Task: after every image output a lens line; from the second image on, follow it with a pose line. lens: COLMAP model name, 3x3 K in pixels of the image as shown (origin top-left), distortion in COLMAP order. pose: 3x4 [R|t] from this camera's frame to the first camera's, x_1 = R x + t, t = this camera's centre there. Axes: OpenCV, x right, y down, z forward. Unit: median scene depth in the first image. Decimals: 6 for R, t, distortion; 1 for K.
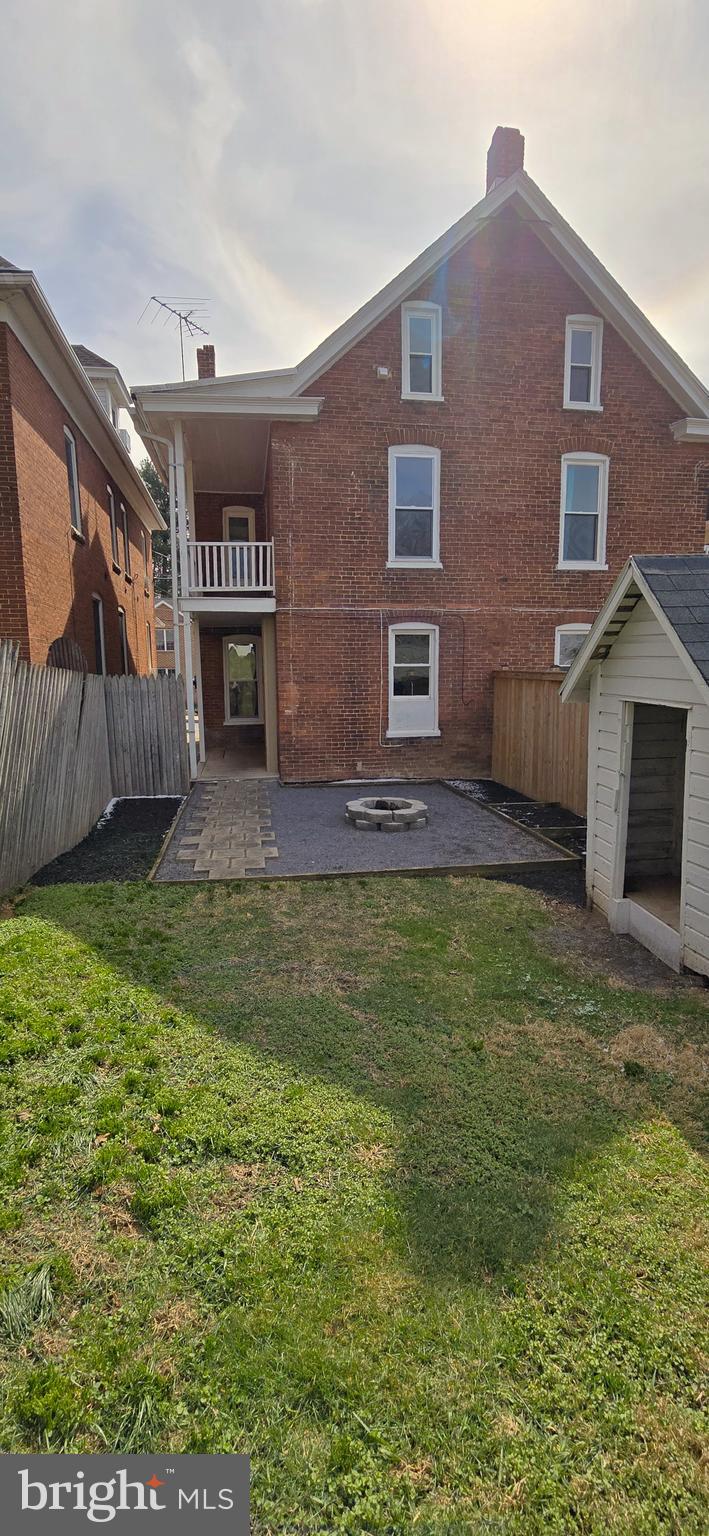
lens RADIAL K [[654.9, 0, 354.5], [0, 654.9, 768.0], [0, 0, 1]] dist [-0.000803, -0.000384]
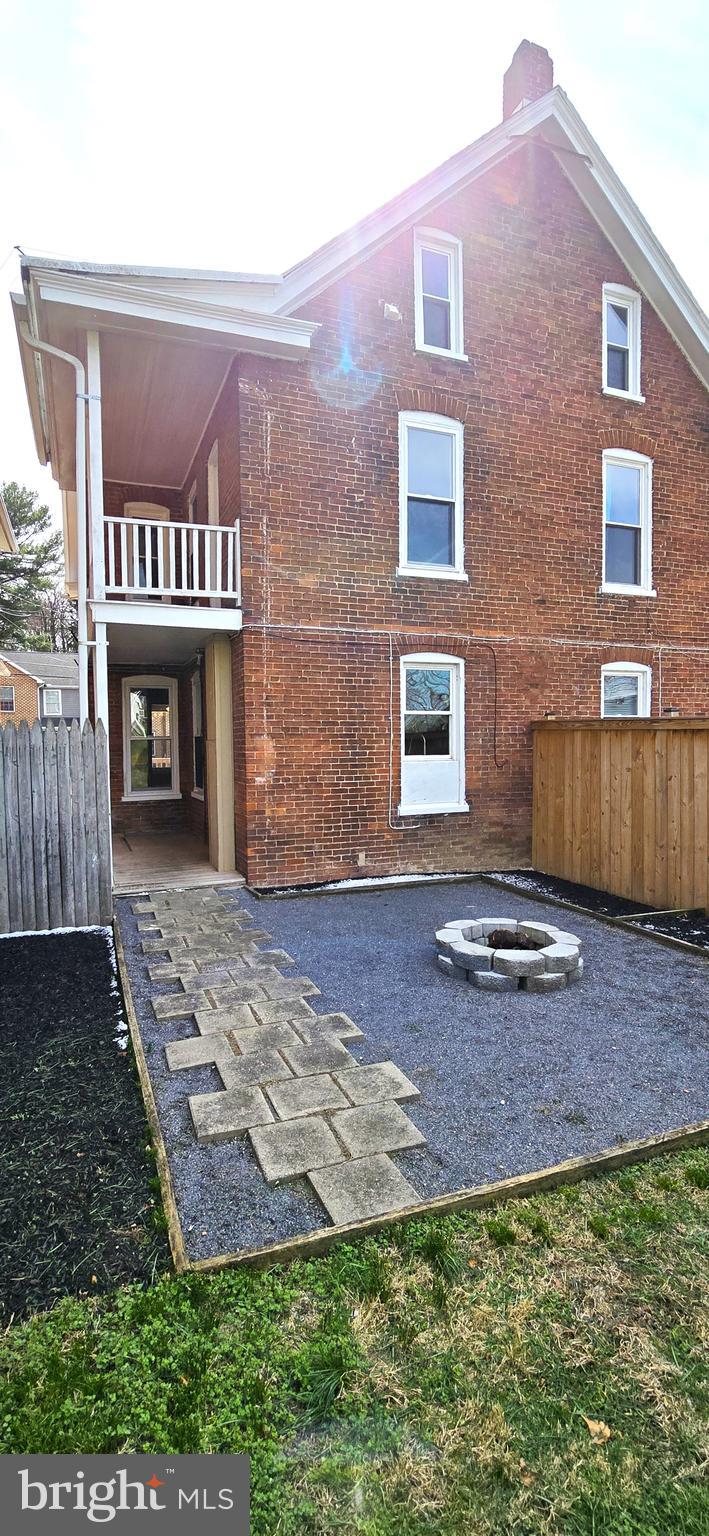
lens RADIAL K [[681.9, 0, 354.5], [0, 681.9, 768.0], [0, 0, 1]] dist [-0.001790, 0.000292]
pose [[0.975583, -0.008462, 0.219467, -0.157297], [0.031079, 0.994521, -0.099808, -0.026728], [-0.217420, 0.104192, 0.970501, 0.313873]]
